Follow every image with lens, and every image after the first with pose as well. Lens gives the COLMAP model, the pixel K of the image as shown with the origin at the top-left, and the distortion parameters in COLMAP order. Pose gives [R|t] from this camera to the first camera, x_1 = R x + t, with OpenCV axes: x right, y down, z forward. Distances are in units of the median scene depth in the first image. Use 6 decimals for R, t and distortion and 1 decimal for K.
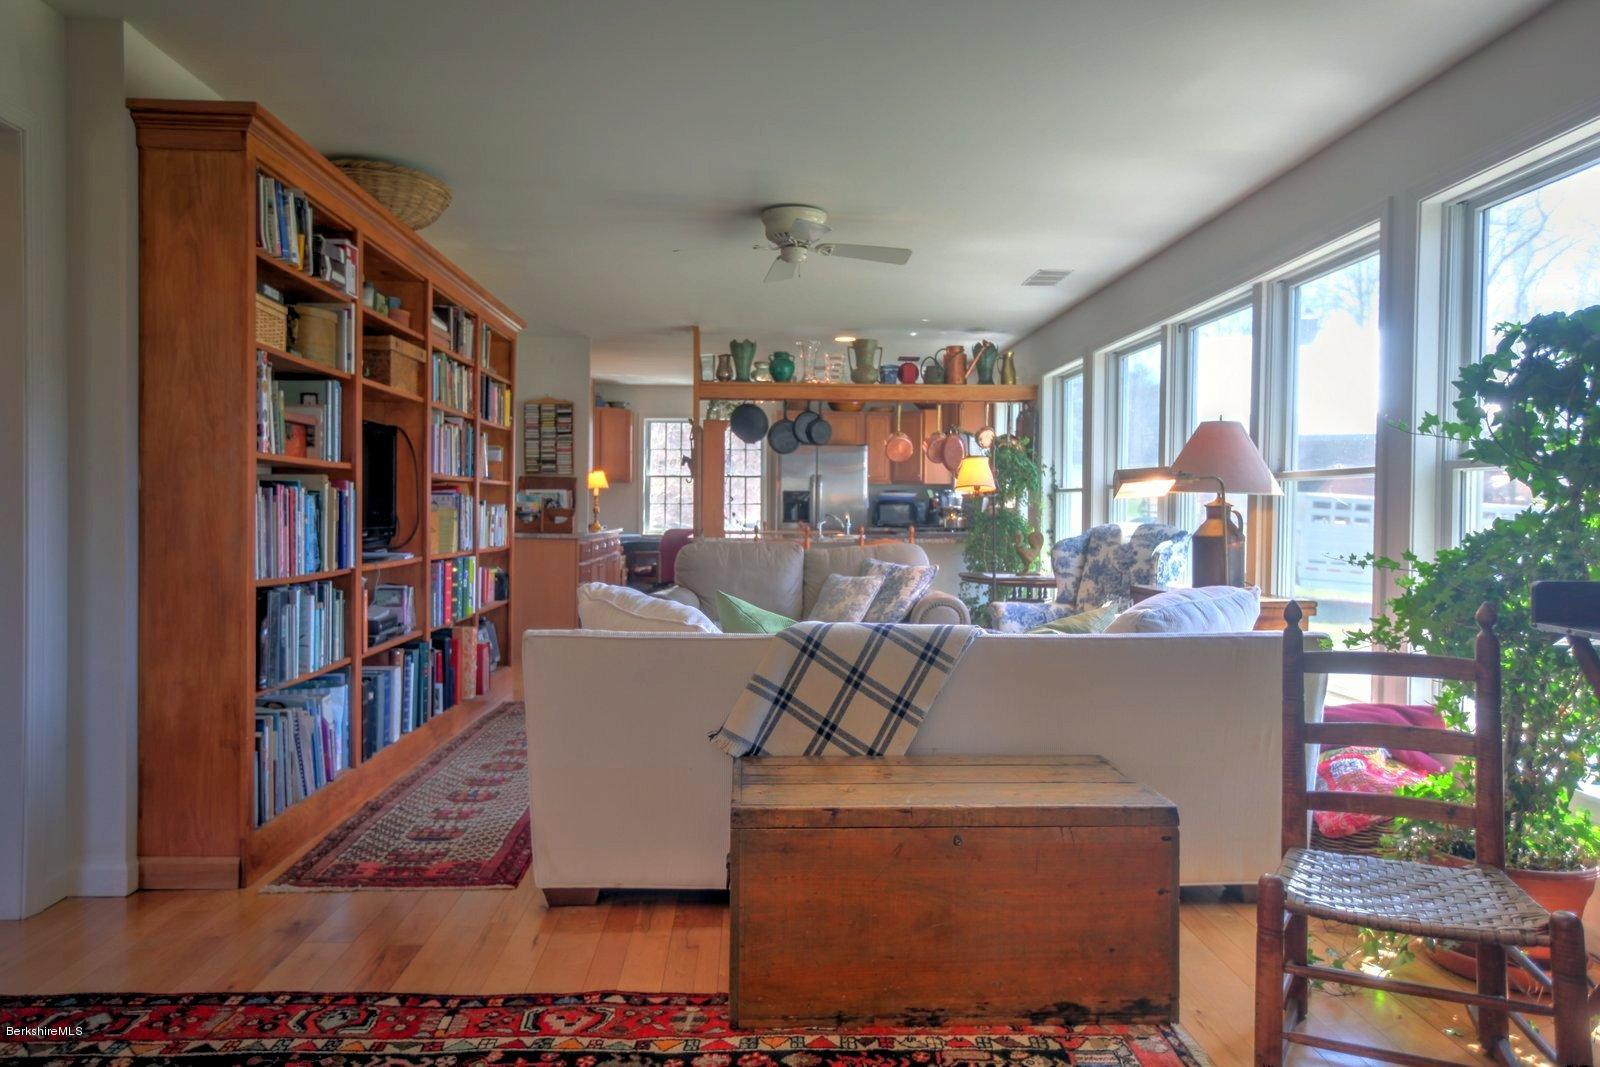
lens RADIAL K [[1060.5, 0, 800.0], [0, 1060.5, 533.5], [0, 0, 1]] dist [0.003840, 0.001789]
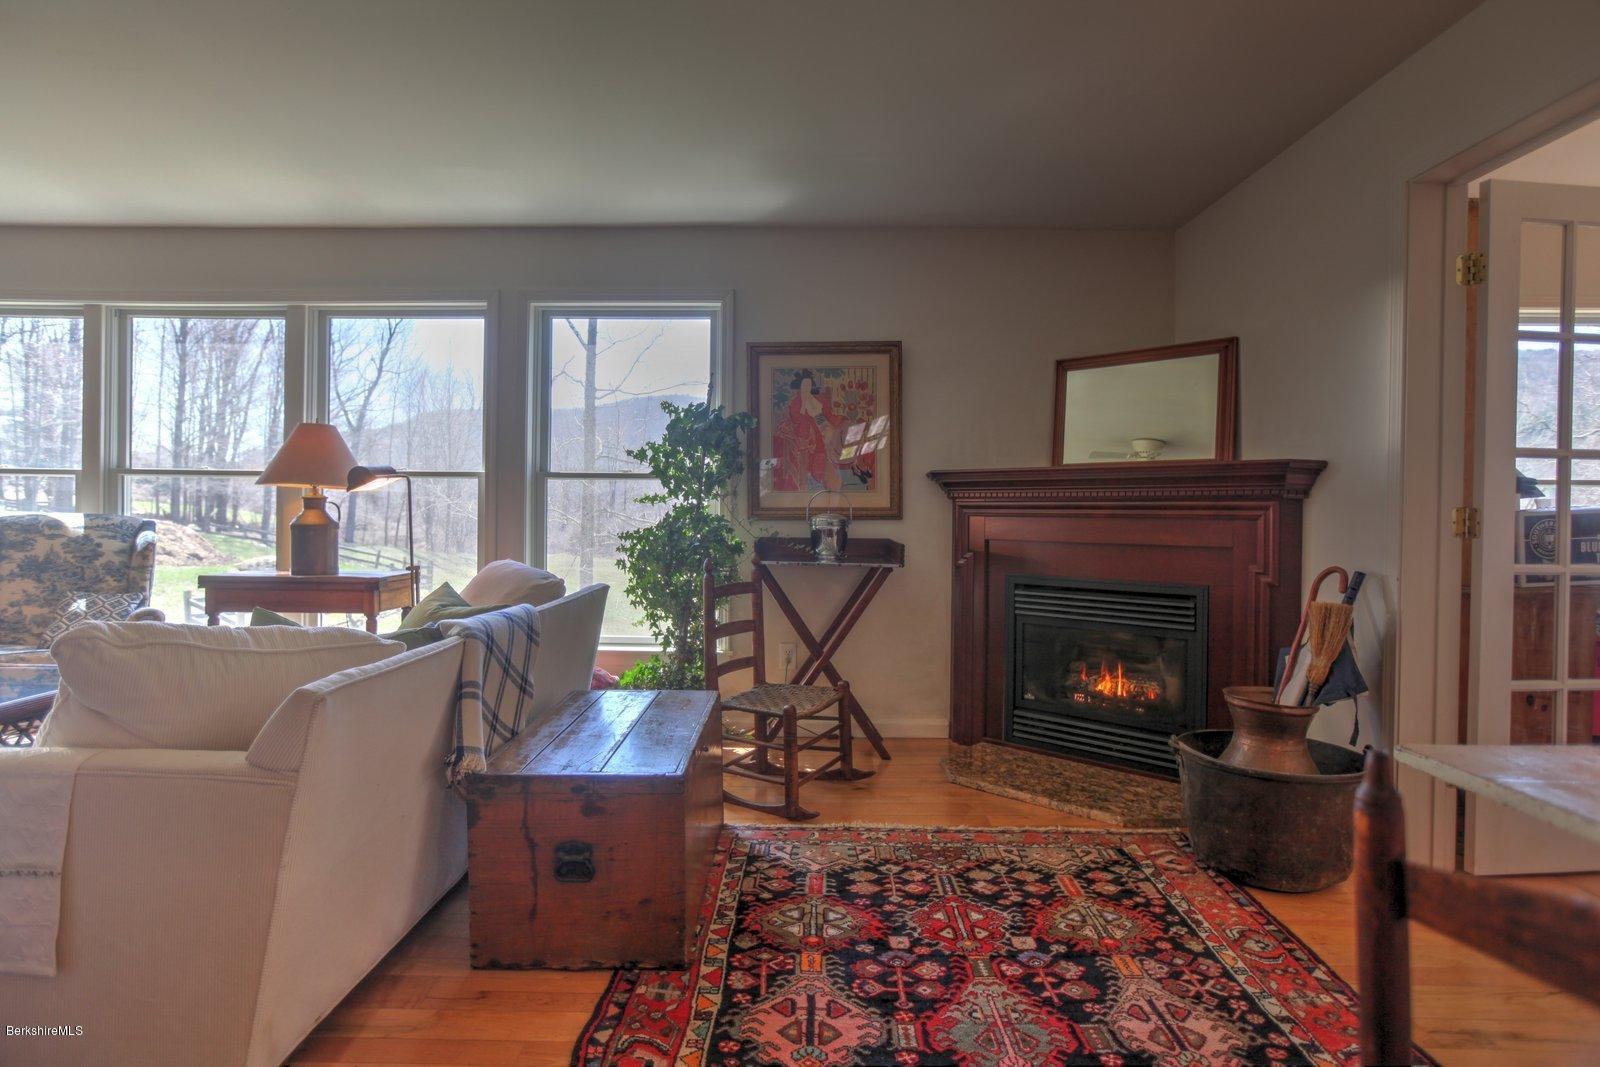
lens RADIAL K [[852.9, 0, 794.4], [0, 852.9, 524.7], [0, 0, 1]] dist [-0.056247, 0.040311]
pose [[0.048556, -0.021791, 0.998583, -0.269334], [0.011488, 0.999708, 0.021257, -0.005615], [-0.998754, 0.010439, 0.048792, 0.241804]]
